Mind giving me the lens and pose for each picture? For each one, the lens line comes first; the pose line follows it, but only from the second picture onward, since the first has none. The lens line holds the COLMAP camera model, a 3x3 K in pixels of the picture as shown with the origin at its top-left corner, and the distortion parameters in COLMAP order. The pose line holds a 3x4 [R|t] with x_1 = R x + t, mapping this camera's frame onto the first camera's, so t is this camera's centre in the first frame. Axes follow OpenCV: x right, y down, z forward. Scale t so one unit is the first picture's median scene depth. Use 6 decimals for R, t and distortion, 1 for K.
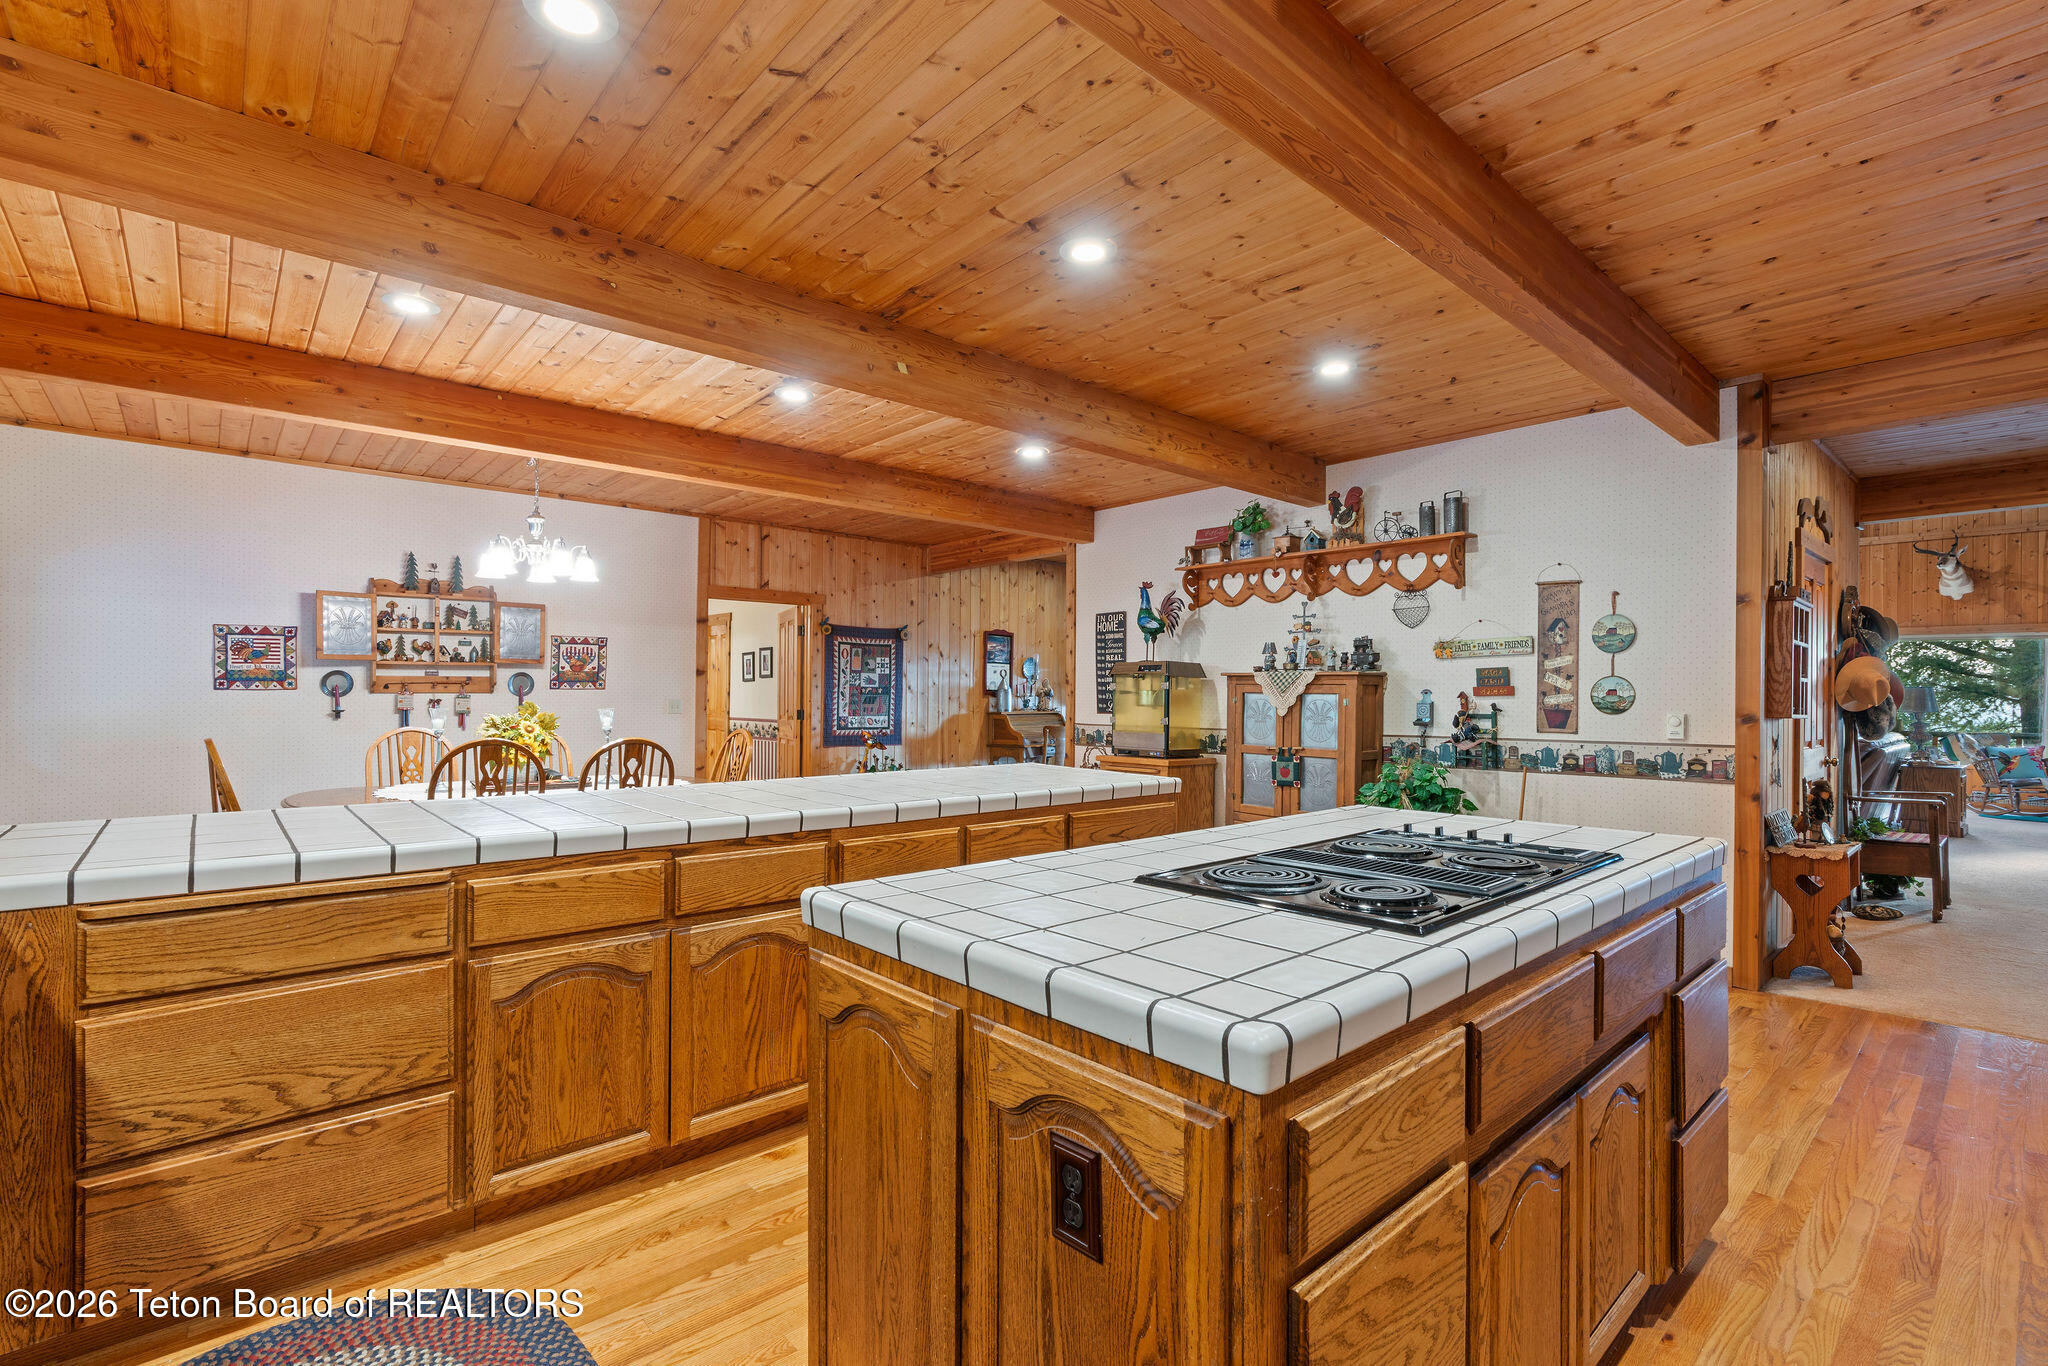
lens RADIAL K [[930.4, 0, 1020.5], [0, 930.4, 686.8], [0, 0, 1]] dist [-0.002997, -0.000057]
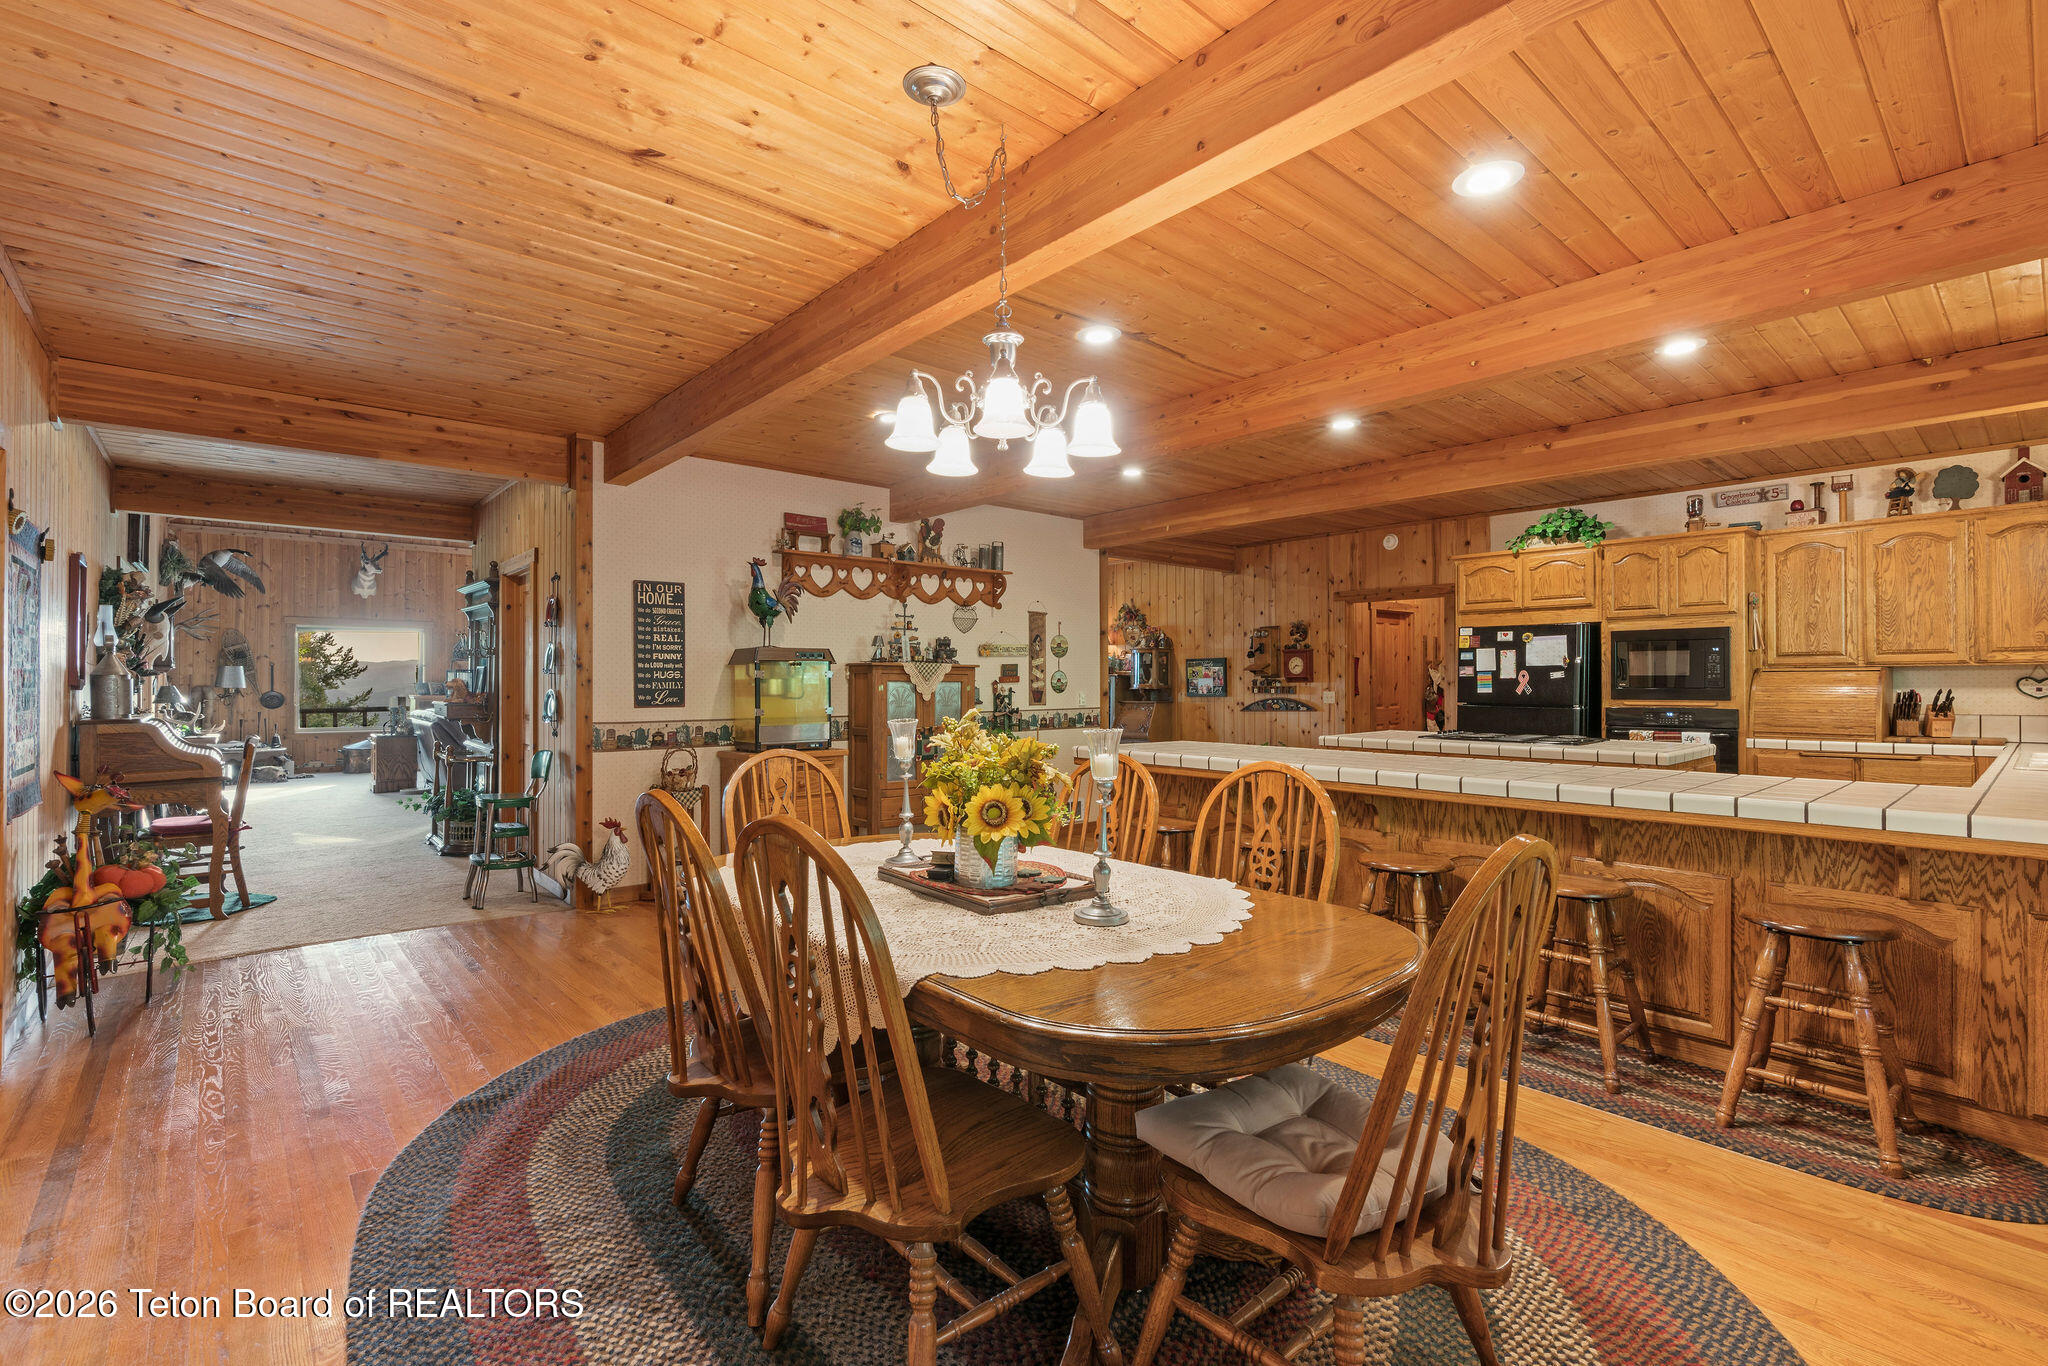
lens RADIAL K [[904.8, 0, 1024.0], [0, 904.8, 683.0], [0, 0, 1]] dist [-0.001391, -0.000027]
pose [[0.013429, -0.005666, 0.999894, -0.847932], [-0.007000, 0.999959, 0.005760, 0.001602], [-0.999885, -0.007076, 0.013389, 0.840381]]
